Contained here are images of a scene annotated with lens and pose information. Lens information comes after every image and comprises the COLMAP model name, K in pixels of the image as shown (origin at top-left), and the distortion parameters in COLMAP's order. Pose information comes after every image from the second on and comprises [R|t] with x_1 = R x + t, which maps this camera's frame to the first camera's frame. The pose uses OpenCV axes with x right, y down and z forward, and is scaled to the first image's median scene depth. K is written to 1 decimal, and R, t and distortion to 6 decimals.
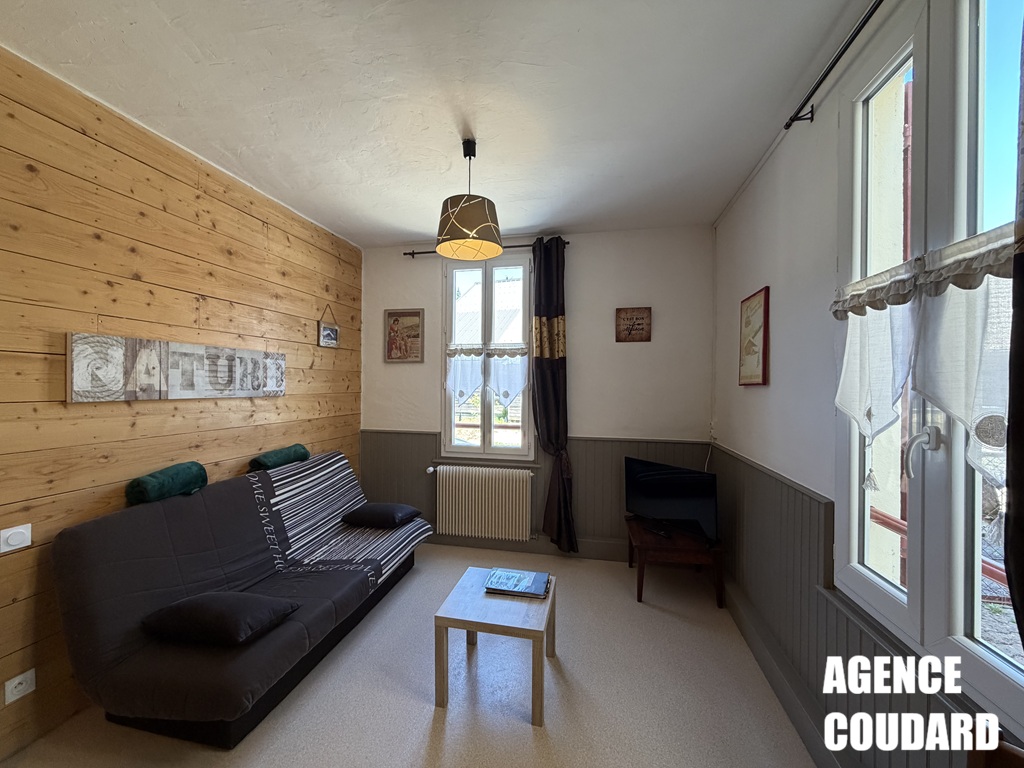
lens RADIAL K [[405.8, 0, 510.4], [0, 405.8, 384.4], [0, 0, 1]] dist [-0.002715, -0.000276]
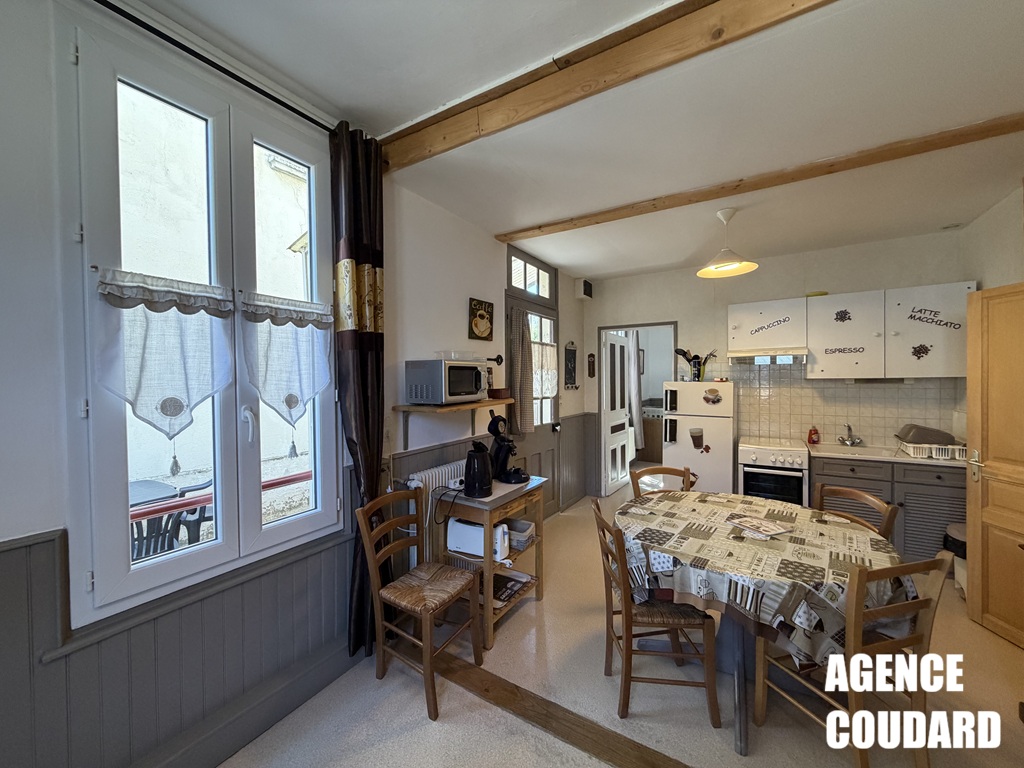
lens RADIAL K [[405.8, 0, 511.7], [0, 405.8, 382.3], [0, 0, 1]] dist [-0.002715, -0.000276]
pose [[-0.943759, -0.002188, 0.330627, -0.125418], [0.003815, 0.999839, 0.017506, -0.002340], [-0.330612, 0.017782, -0.943599, 0.647883]]
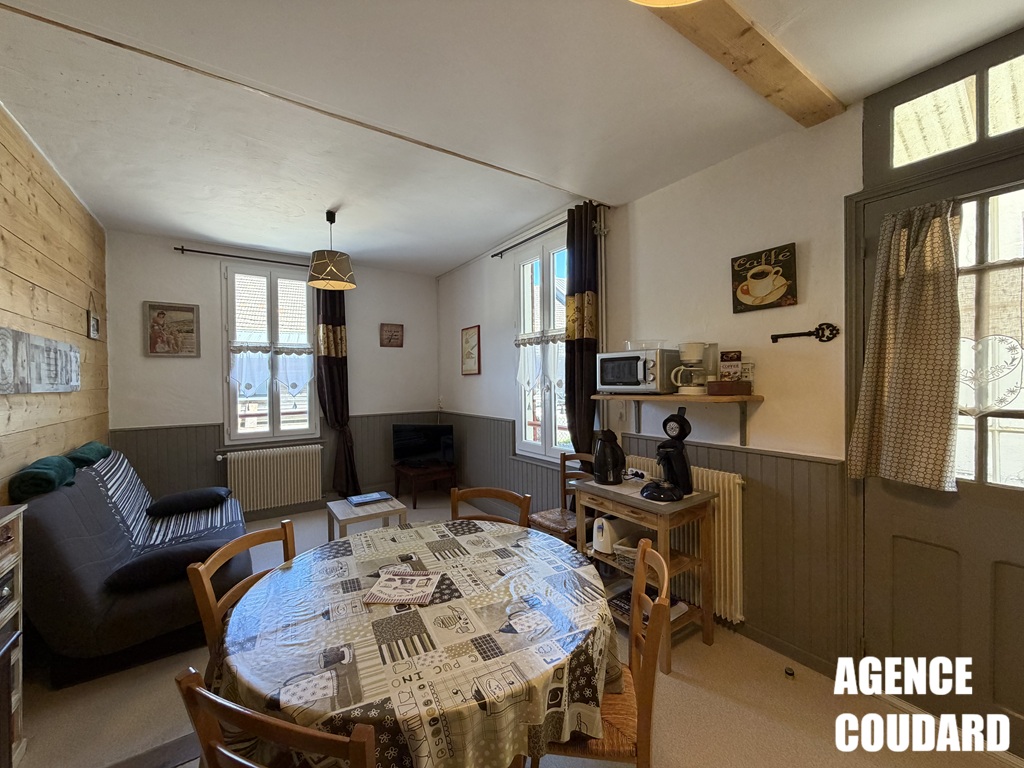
lens RADIAL K [[405.8, 0, 509.8], [0, 405.8, 381.6], [0, 0, 1]] dist [-0.002715, -0.000276]
pose [[0.681981, -0.020187, 0.731091, -0.463359], [0.019387, 0.999767, 0.009522, 0.013687], [-0.731113, 0.007680, 0.682213, -0.301474]]
